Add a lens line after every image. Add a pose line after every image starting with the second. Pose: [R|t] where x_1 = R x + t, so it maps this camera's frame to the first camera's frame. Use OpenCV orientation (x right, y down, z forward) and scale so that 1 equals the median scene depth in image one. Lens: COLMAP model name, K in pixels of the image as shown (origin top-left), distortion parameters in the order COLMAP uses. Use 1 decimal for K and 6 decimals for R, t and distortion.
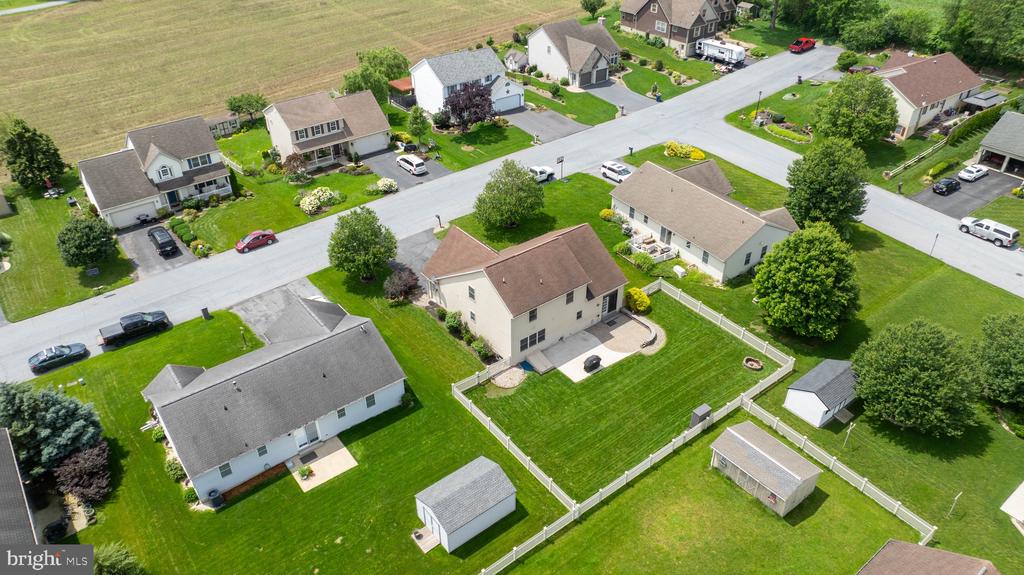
lens RADIAL K [[719.2, 0, 514.2], [0, 719.2, 287.1], [0, 0, 1]] dist [-0.038125, 0.034767]
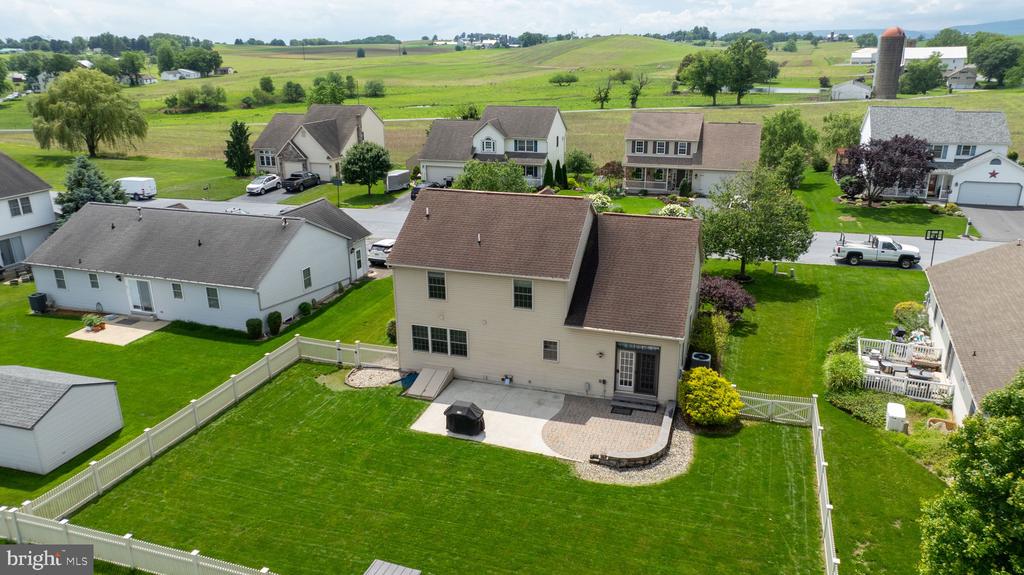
lens RADIAL K [[719.2, 0, 514.2], [0, 719.2, 287.1], [0, 0, 1]] dist [-0.038125, 0.034767]
pose [[0.553067, 0.265350, -0.789751, 0.319167], [-0.463262, 0.885816, -0.026799, 0.017601], [0.692463, 0.380683, 0.612842, 0.465041]]
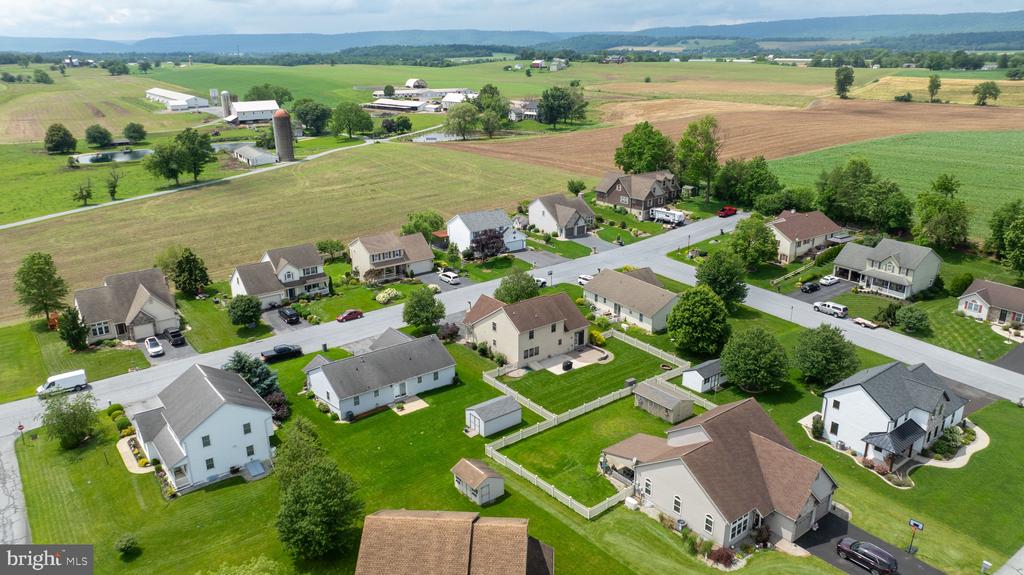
lens RADIAL K [[719.2, 0, 514.2], [0, 719.2, 287.1], [0, 0, 1]] dist [-0.038125, 0.034767]
pose [[0.999994, 0.000525, -0.003328, -0.005474], [-0.001410, 0.962349, -0.271814, 0.253750], [0.003060, 0.271818, 0.962344, -0.422448]]
